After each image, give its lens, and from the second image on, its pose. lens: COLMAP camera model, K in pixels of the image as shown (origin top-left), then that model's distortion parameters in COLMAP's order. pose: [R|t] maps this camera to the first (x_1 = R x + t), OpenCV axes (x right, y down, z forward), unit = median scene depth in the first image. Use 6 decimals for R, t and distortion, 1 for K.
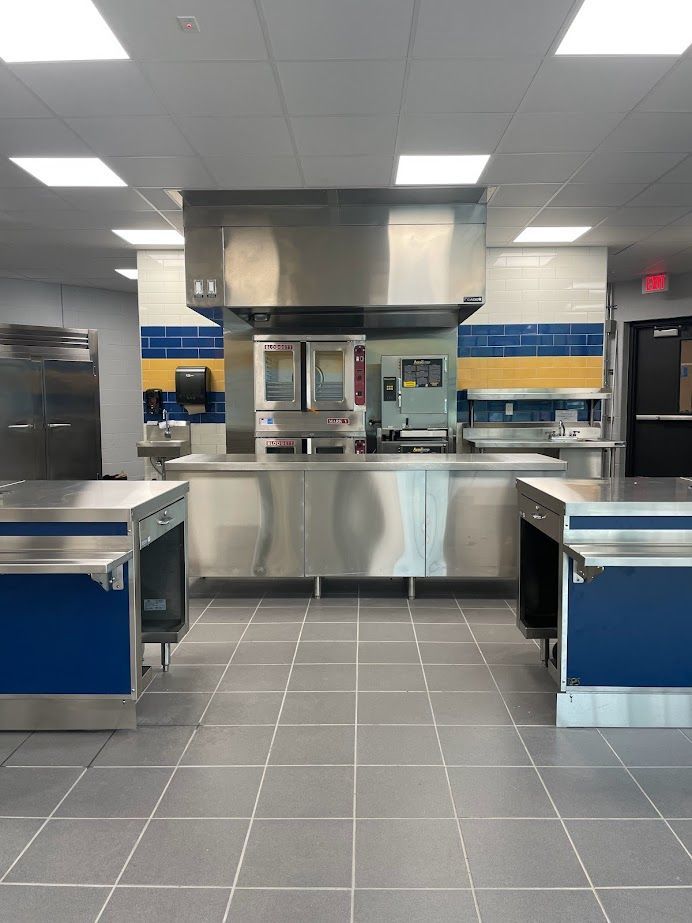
lens RADIAL K [[702.8, 0, 350.6], [0, 702.8, 462.4], [0, 0, 1]] dist [0.096828, -0.136601]
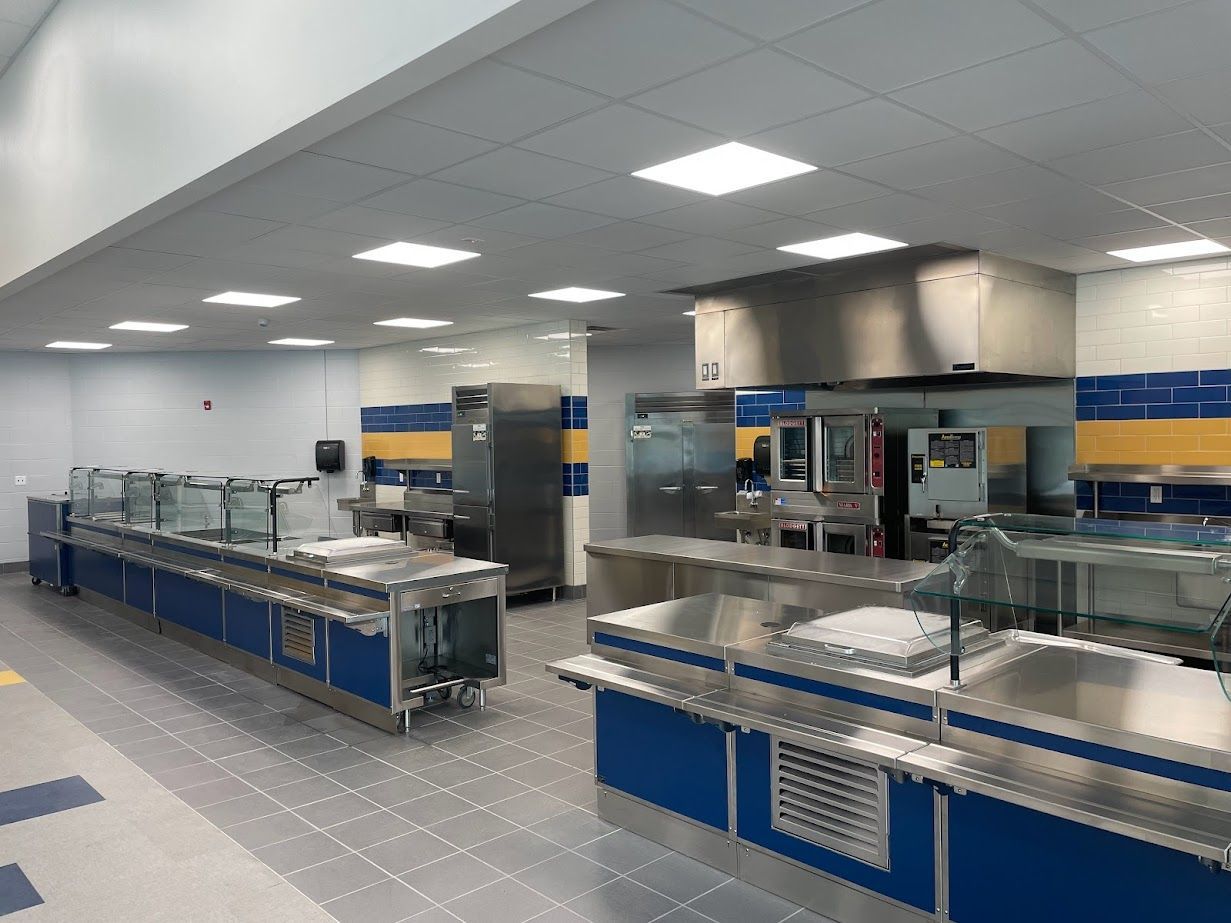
lens RADIAL K [[936.9, 0, 616.7], [0, 936.9, 454.8], [0, 0, 1]] dist [0.095786, -0.132592]
pose [[0.696124, 0.011663, -0.717827, 0.605562], [-0.048140, 0.998376, -0.030464, -0.069984], [0.716306, 0.055763, 0.695555, -0.025514]]
